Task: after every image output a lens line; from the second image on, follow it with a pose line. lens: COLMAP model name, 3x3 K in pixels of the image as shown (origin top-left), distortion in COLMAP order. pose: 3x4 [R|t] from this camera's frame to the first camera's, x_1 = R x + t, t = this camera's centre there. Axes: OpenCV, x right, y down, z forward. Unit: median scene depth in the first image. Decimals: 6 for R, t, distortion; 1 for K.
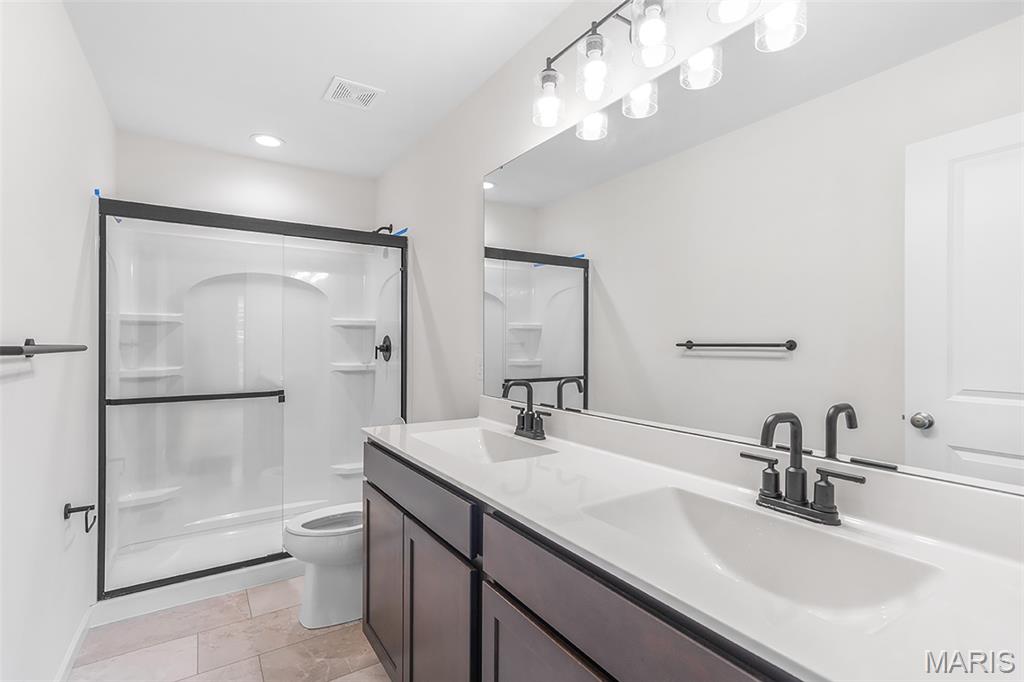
lens RADIAL K [[470.8, 0, 510.1], [0, 470.8, 335.5], [0, 0, 1]] dist [-0.008322, 0.009173]
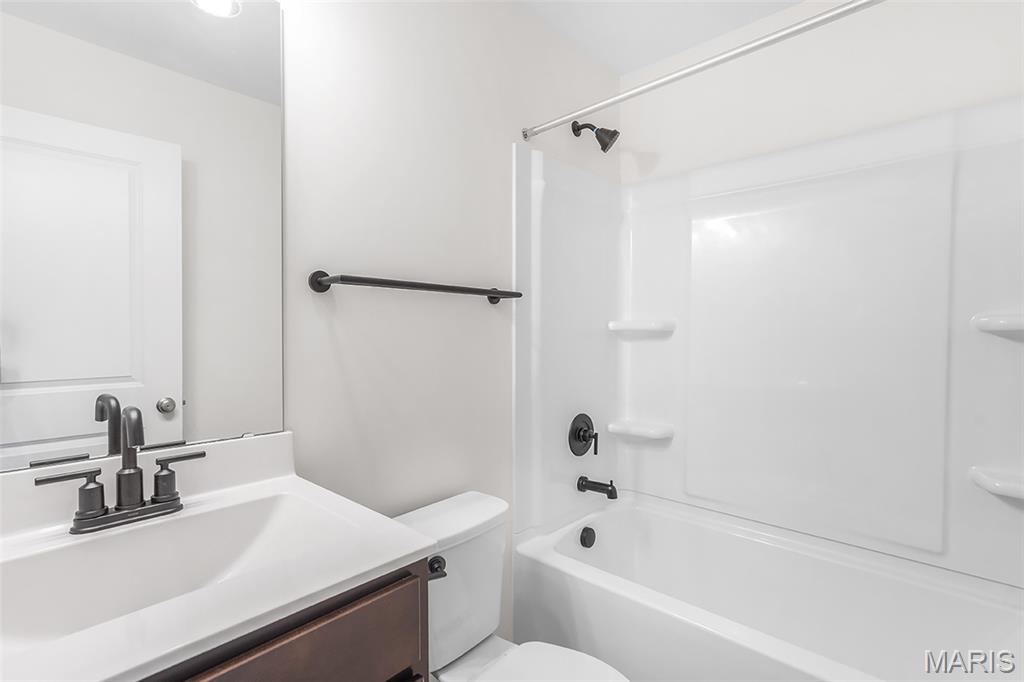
lens RADIAL K [[470.8, 0, 510.1], [0, 470.8, 335.5], [0, 0, 1]] dist [-0.008322, 0.009173]
pose [[-0.244366, -0.031919, 0.969157, -0.424214], [-0.025191, 0.999330, 0.026561, -0.009869], [-0.969356, -0.017923, -0.245007, 0.539811]]
